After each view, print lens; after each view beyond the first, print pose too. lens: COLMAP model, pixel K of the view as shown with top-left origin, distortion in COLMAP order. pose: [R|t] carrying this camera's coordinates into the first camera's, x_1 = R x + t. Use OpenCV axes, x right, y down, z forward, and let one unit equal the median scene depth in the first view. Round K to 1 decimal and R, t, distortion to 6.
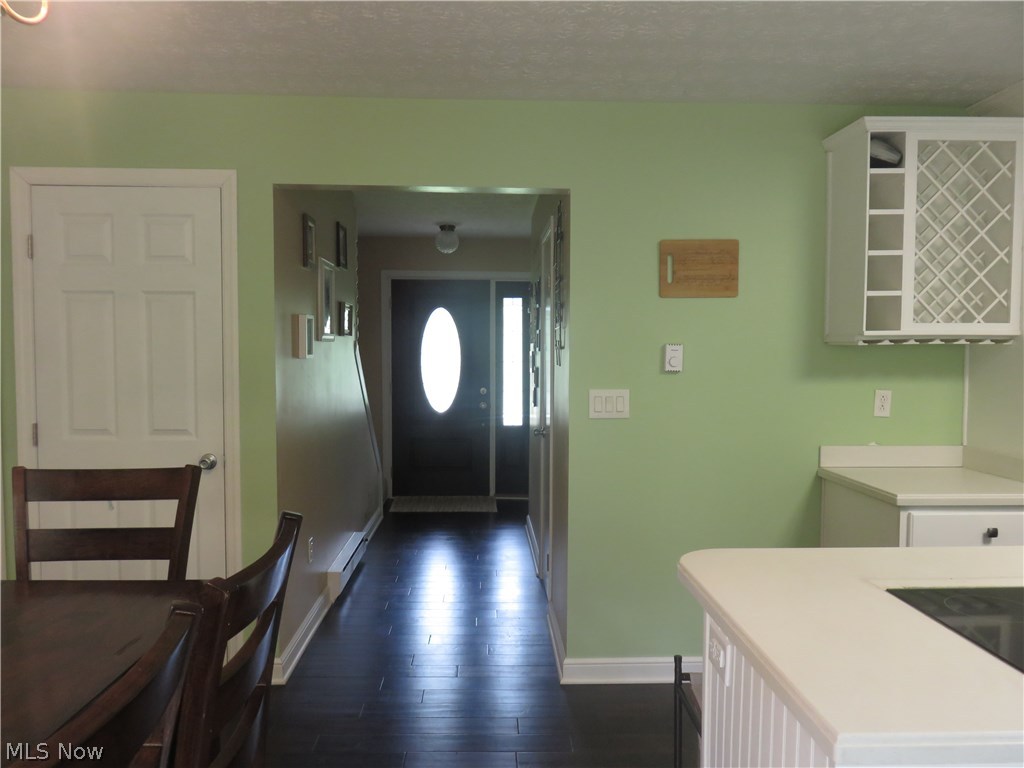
lens RADIAL K [[768.2, 0, 515.0], [0, 768.2, 384.5], [0, 0, 1]] dist [-0.007578, -0.002849]
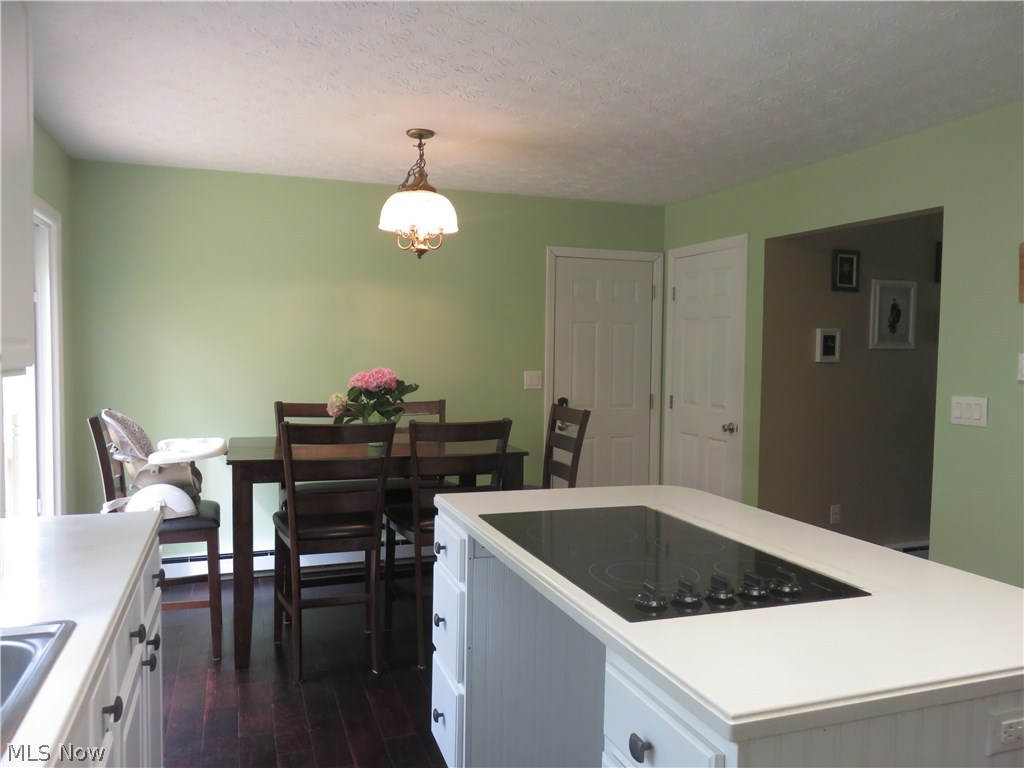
lens RADIAL K [[768.2, 0, 511.2], [0, 768.2, 385.2], [0, 0, 1]] dist [-0.007578, -0.002849]
pose [[0.295291, 0.046612, -0.954270, 0.918575], [-0.065047, 0.997472, 0.028594, 0.001956], [0.953191, 0.053629, 0.297576, 0.133988]]
